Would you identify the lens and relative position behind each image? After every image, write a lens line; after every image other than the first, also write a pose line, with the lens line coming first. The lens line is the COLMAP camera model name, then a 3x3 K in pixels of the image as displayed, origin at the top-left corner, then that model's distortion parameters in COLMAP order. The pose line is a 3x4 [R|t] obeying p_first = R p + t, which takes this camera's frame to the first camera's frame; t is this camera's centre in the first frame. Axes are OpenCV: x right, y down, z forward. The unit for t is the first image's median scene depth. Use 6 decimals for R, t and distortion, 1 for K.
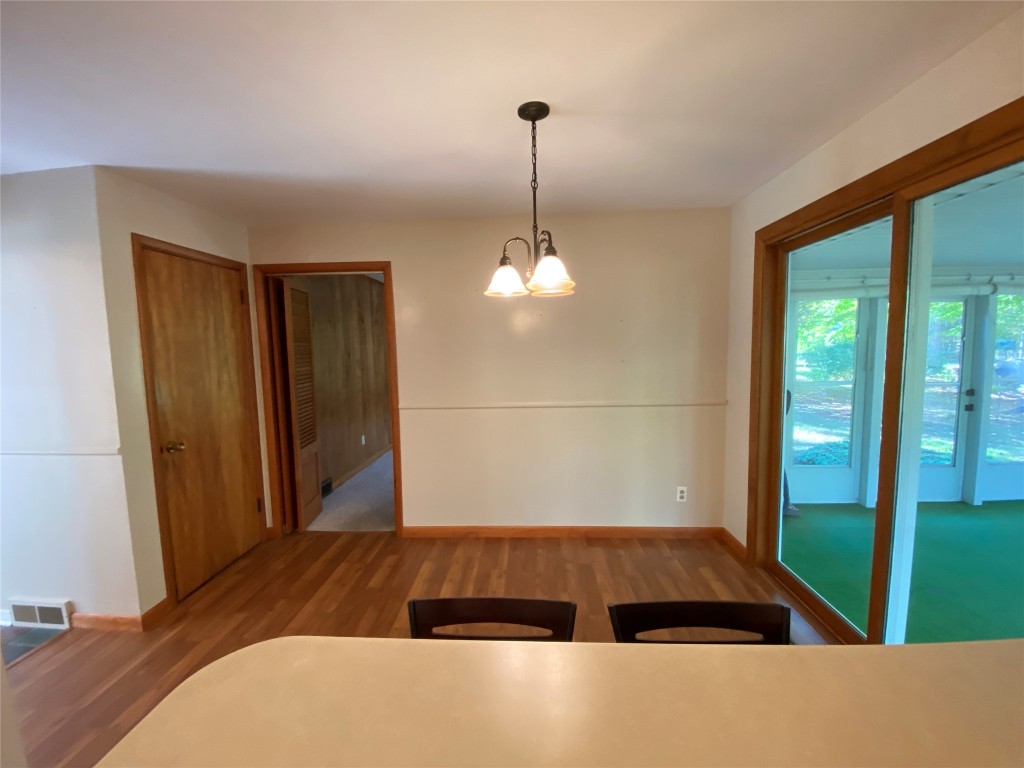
lens RADIAL K [[412.8, 0, 509.1], [0, 412.8, 383.0], [0, 0, 1]] dist [-0.011057, -0.002930]
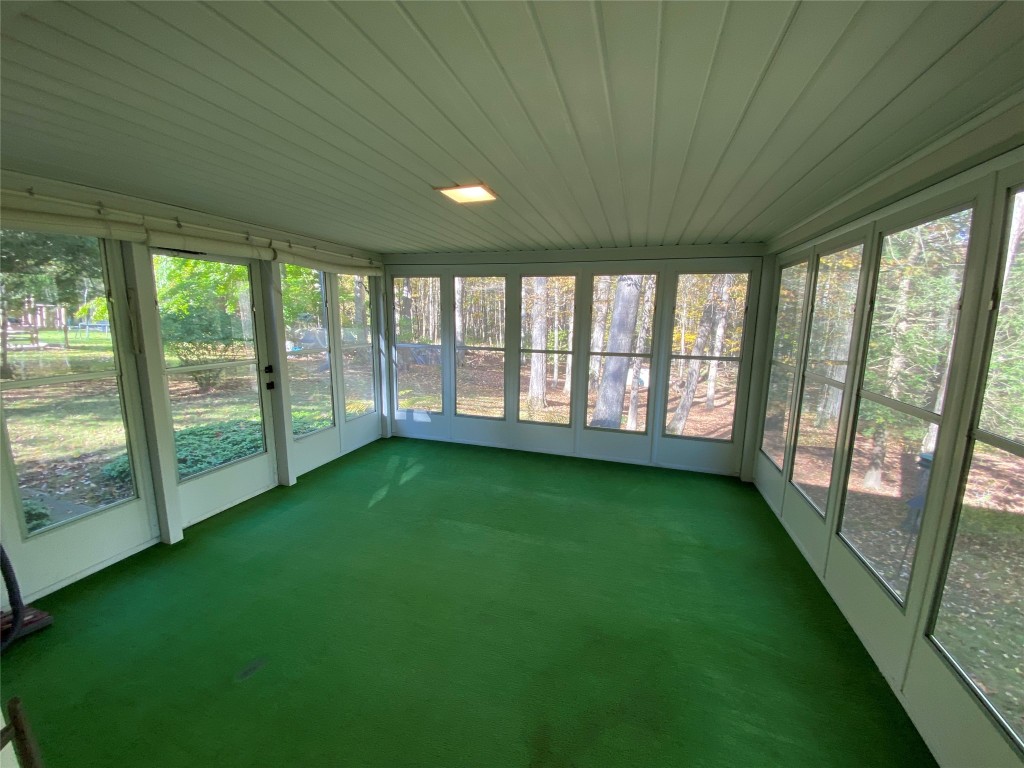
lens RADIAL K [[412.8, 0, 511.7], [0, 412.8, 381.0], [0, 0, 1]] dist [-0.011057, -0.002930]
pose [[0.241798, -0.135865, 0.960768, 0.386756], [0.064085, 0.990223, 0.123902, -0.029784], [-0.968208, 0.031612, 0.248141, 0.249250]]
